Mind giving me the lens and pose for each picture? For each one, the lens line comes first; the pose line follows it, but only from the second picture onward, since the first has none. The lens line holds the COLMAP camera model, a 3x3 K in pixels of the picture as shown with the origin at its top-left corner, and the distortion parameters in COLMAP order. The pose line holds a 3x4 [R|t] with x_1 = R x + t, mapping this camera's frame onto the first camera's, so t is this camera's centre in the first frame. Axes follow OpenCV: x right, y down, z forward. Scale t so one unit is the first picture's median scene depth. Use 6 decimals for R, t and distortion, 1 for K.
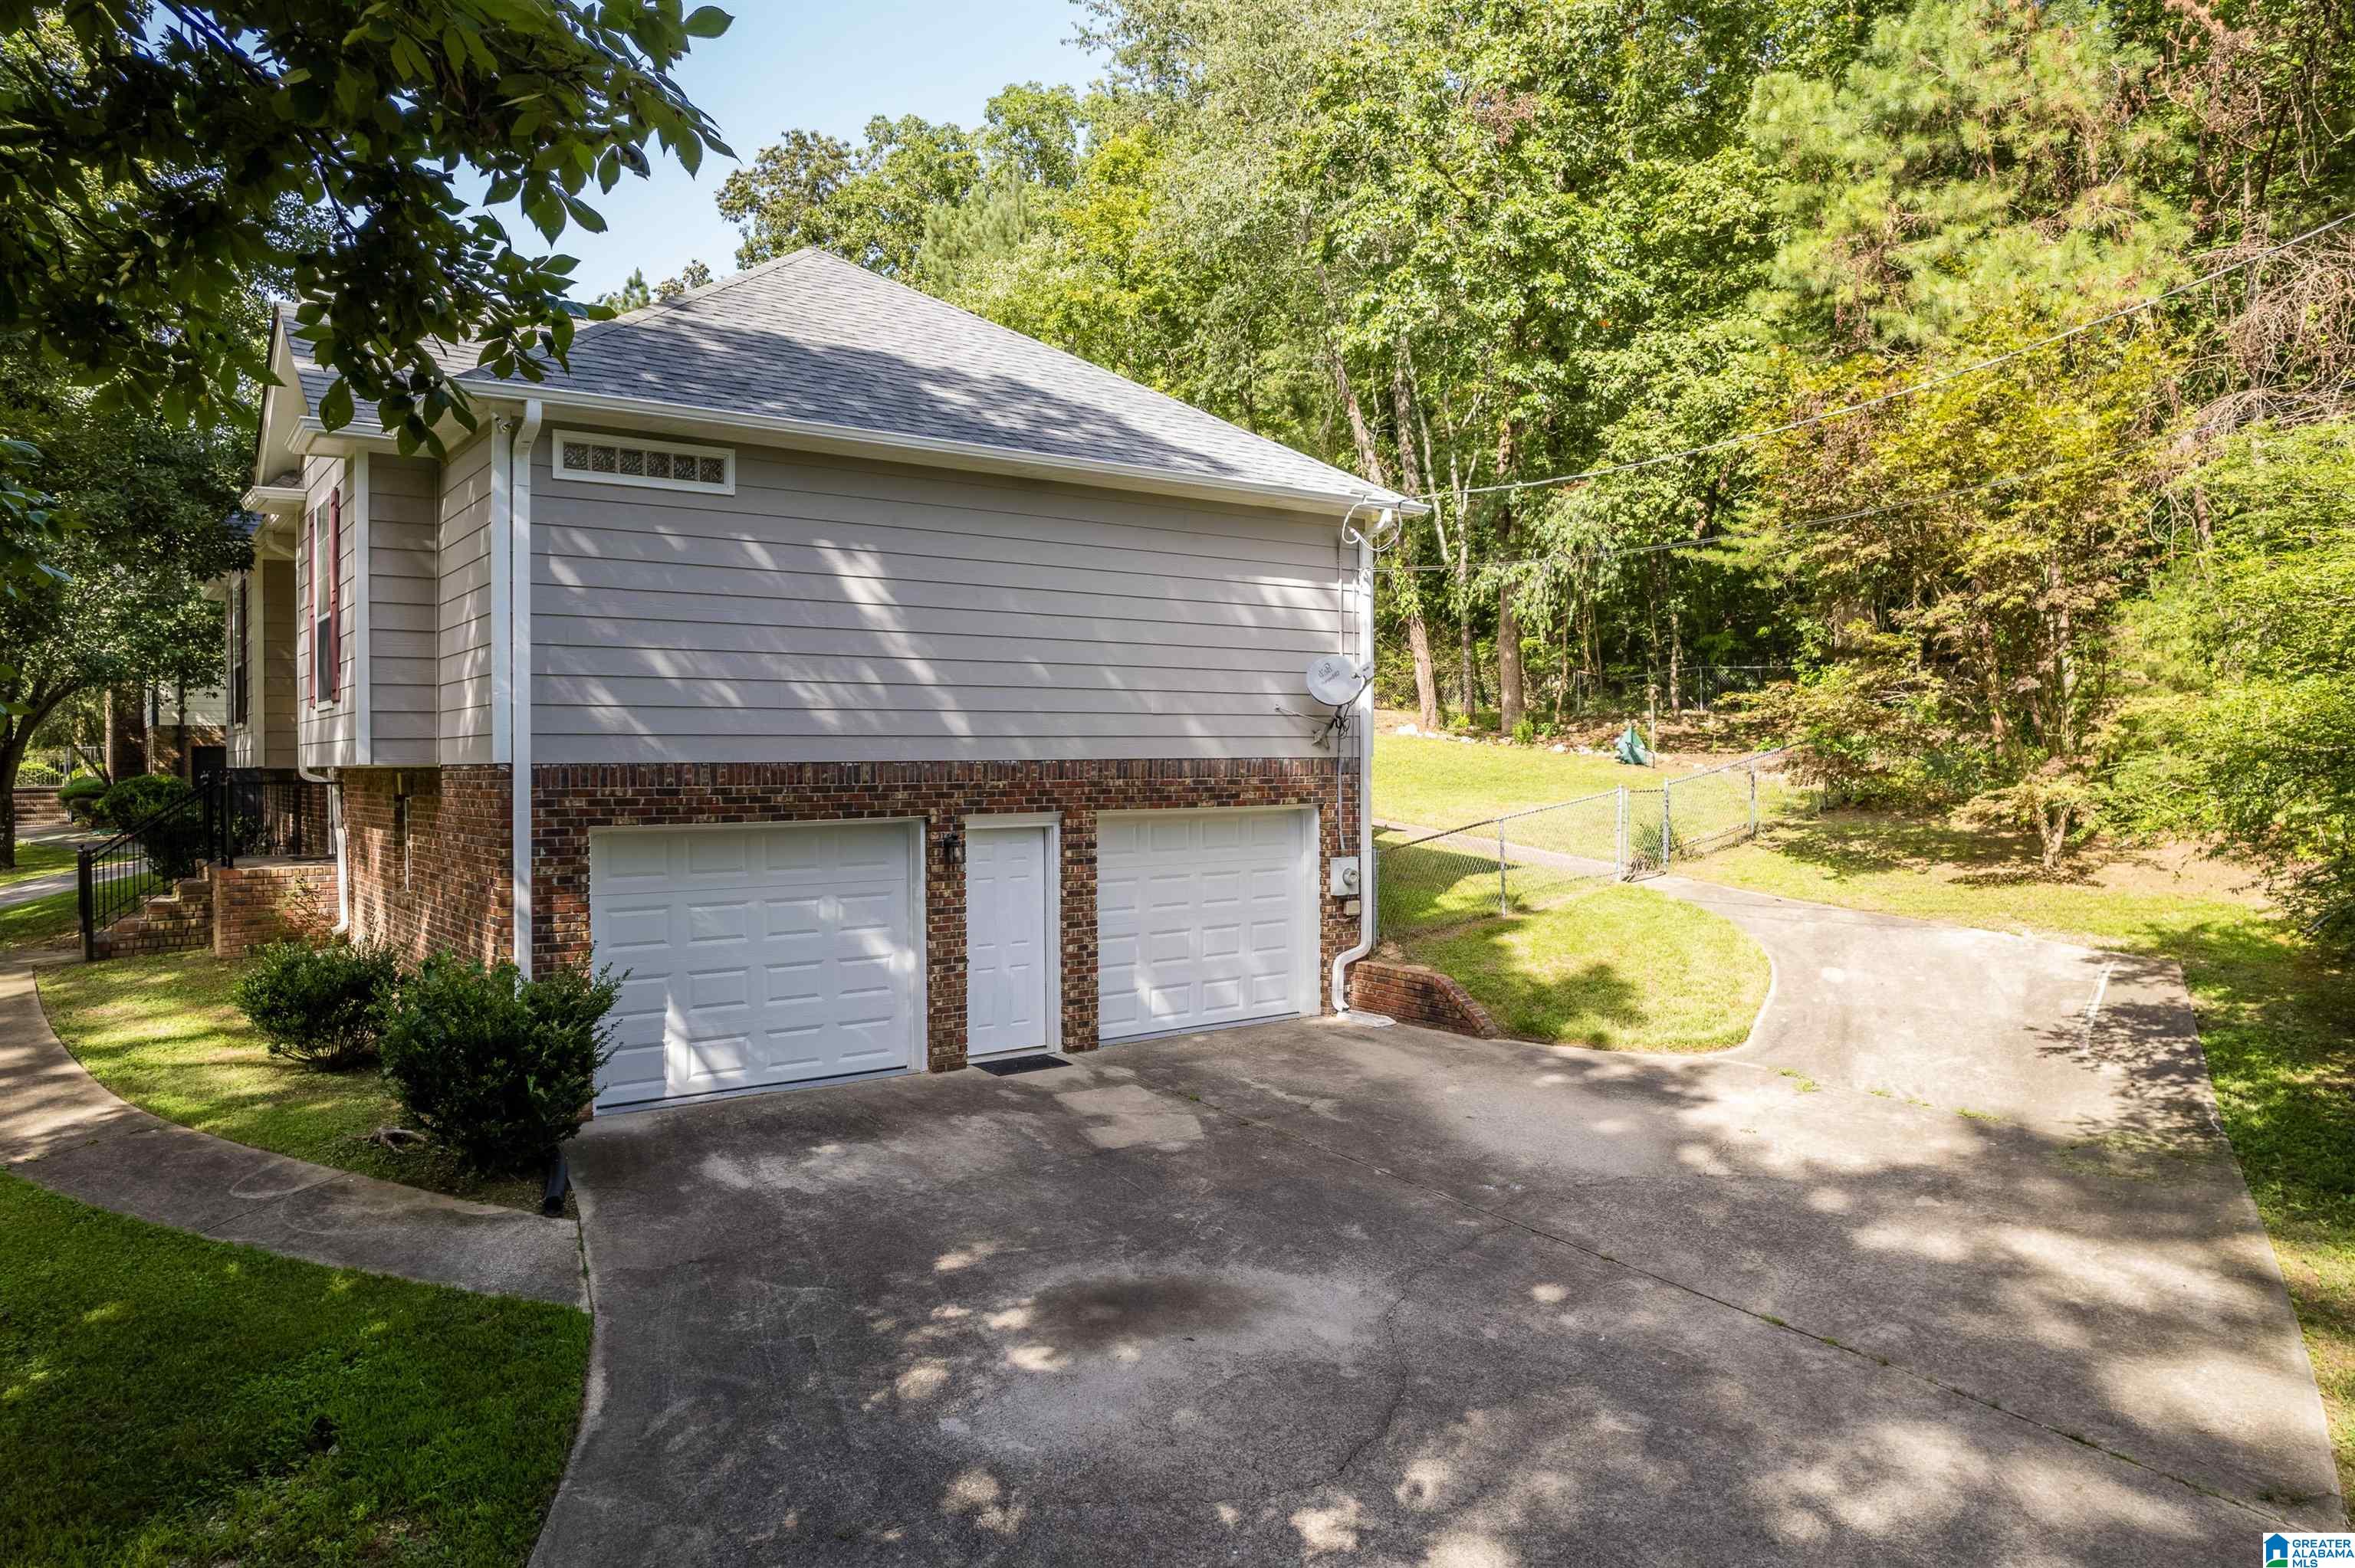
lens RADIAL K [[1502.4, 0, 1178.6], [0, 1502.4, 786.0], [0, 0, 1]] dist [-0.038687, 0.020759]
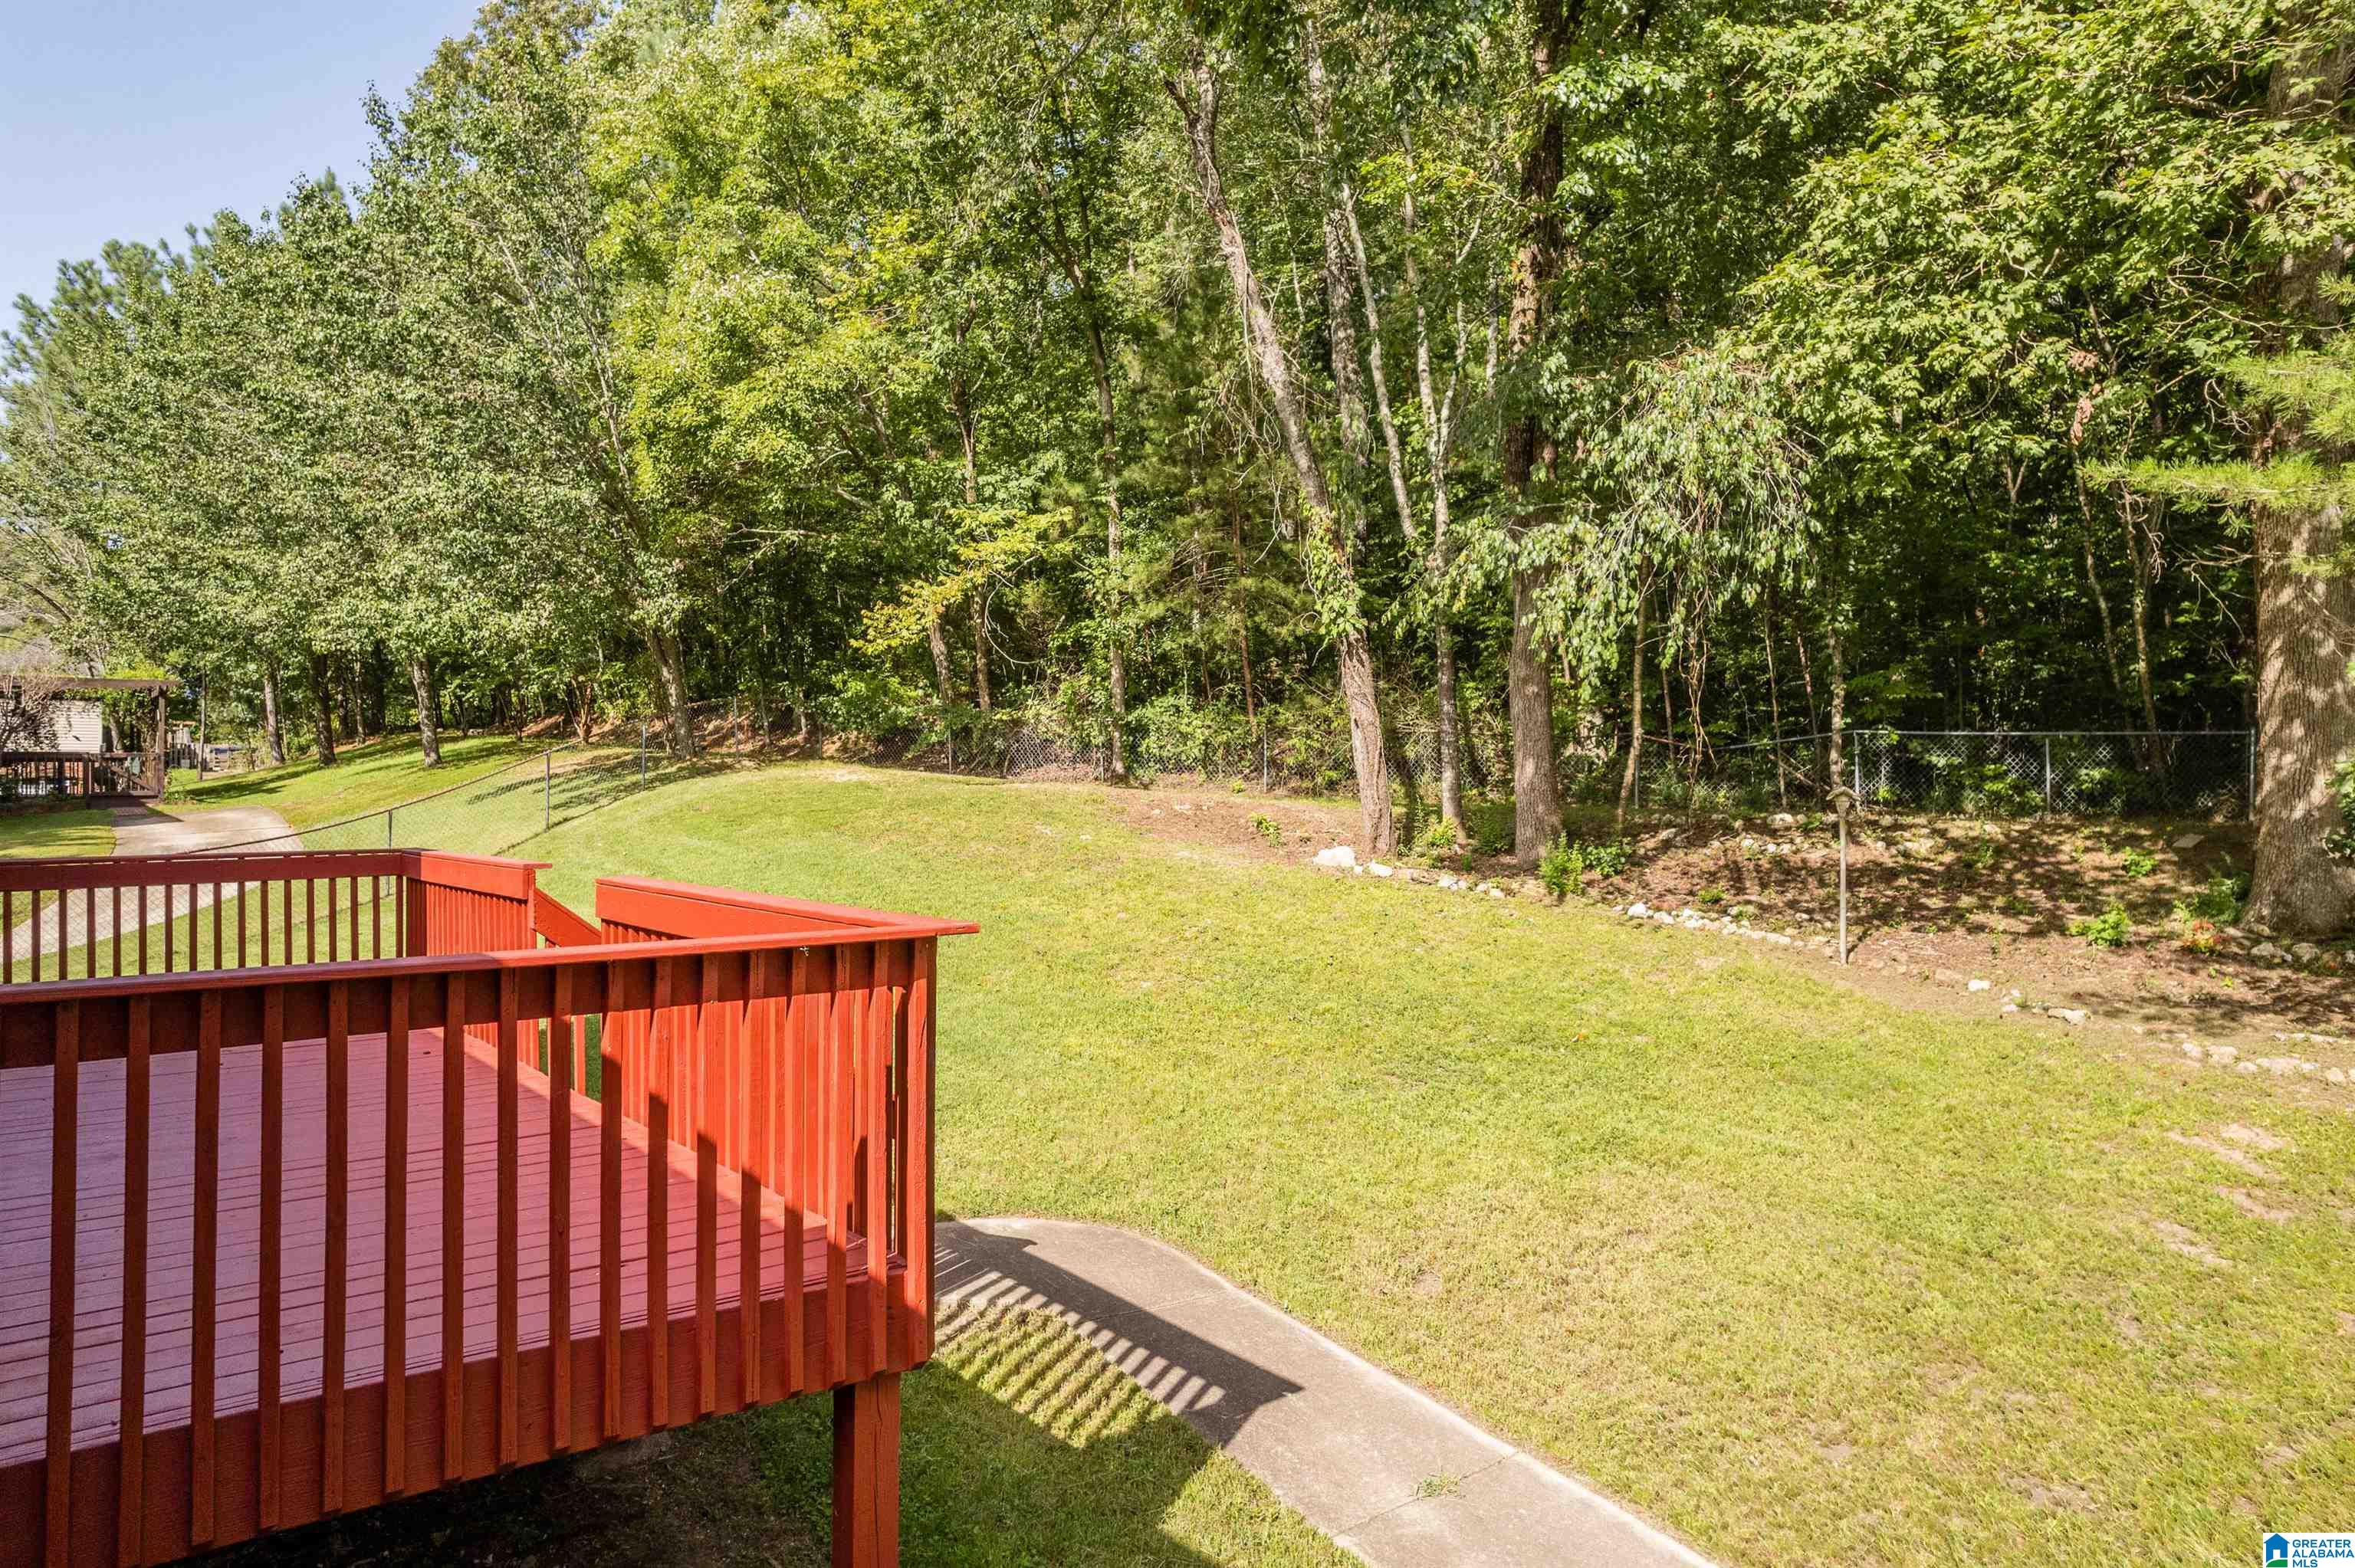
lens RADIAL K [[1502.4, 0, 1177.3], [0, 1502.4, 768.5], [0, 0, 1]] dist [-0.038687, 0.020759]
pose [[0.999782, -0.002218, 0.020756, 0.097081], [0.002521, 0.999890, -0.014600, -0.067718], [-0.020721, 0.014649, 0.999678, 0.537099]]
